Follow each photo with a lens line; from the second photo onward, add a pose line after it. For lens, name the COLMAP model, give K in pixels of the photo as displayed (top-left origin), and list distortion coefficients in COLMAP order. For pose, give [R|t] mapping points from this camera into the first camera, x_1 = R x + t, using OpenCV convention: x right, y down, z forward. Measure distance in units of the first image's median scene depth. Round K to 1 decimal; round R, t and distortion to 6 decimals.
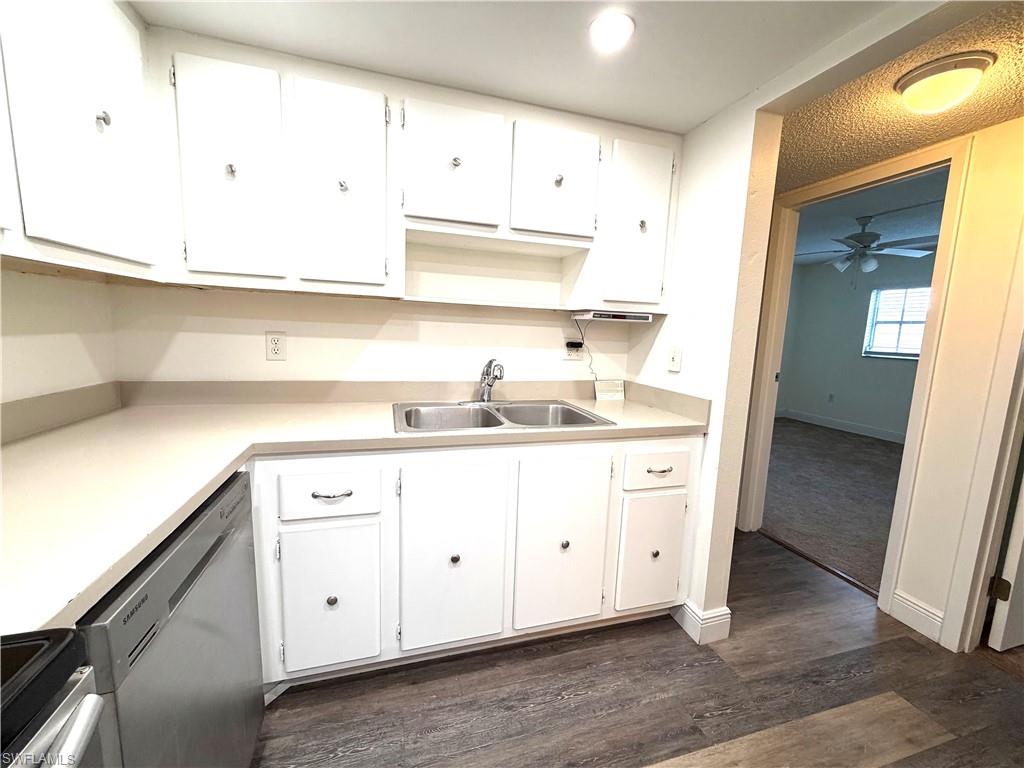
lens RADIAL K [[409.1, 0, 510.0], [0, 409.1, 384.6], [0, 0, 1]] dist [-0.000305, 0.000362]
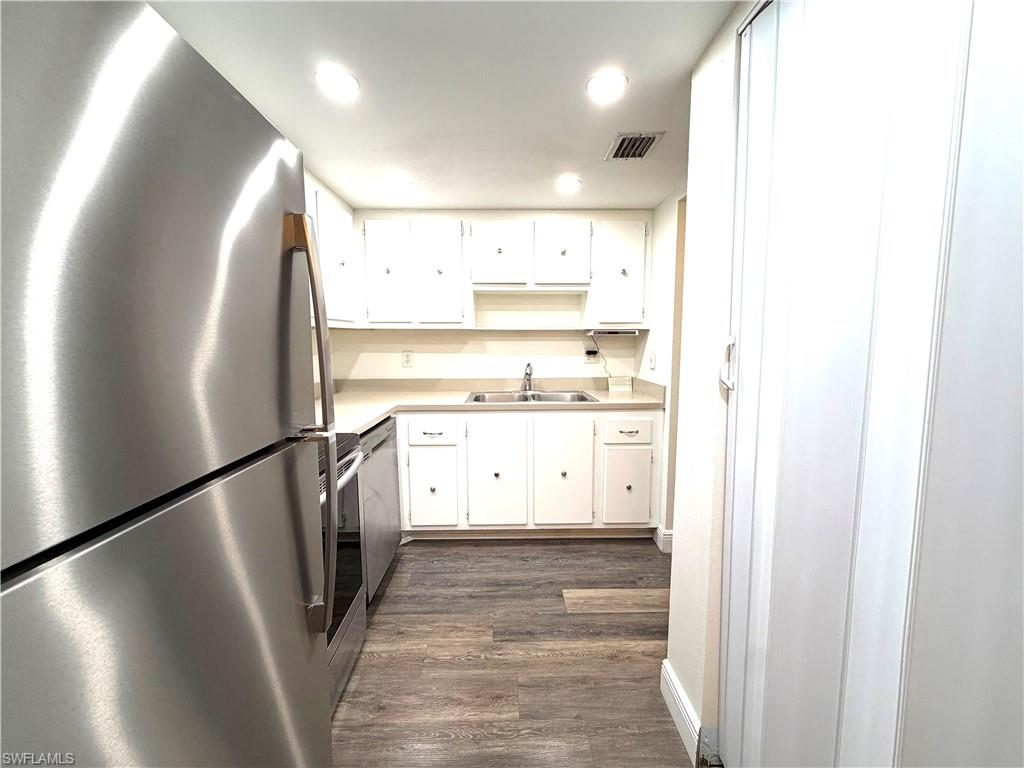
lens RADIAL K [[409.1, 0, 510.0], [0, 409.1, 384.6], [0, 0, 1]] dist [-0.000305, 0.000362]
pose [[0.962033, -0.011815, -0.272678, 0.347558], [0.003427, 0.999507, -0.031216, 0.076453], [0.272912, 0.029096, 0.961599, -0.598262]]
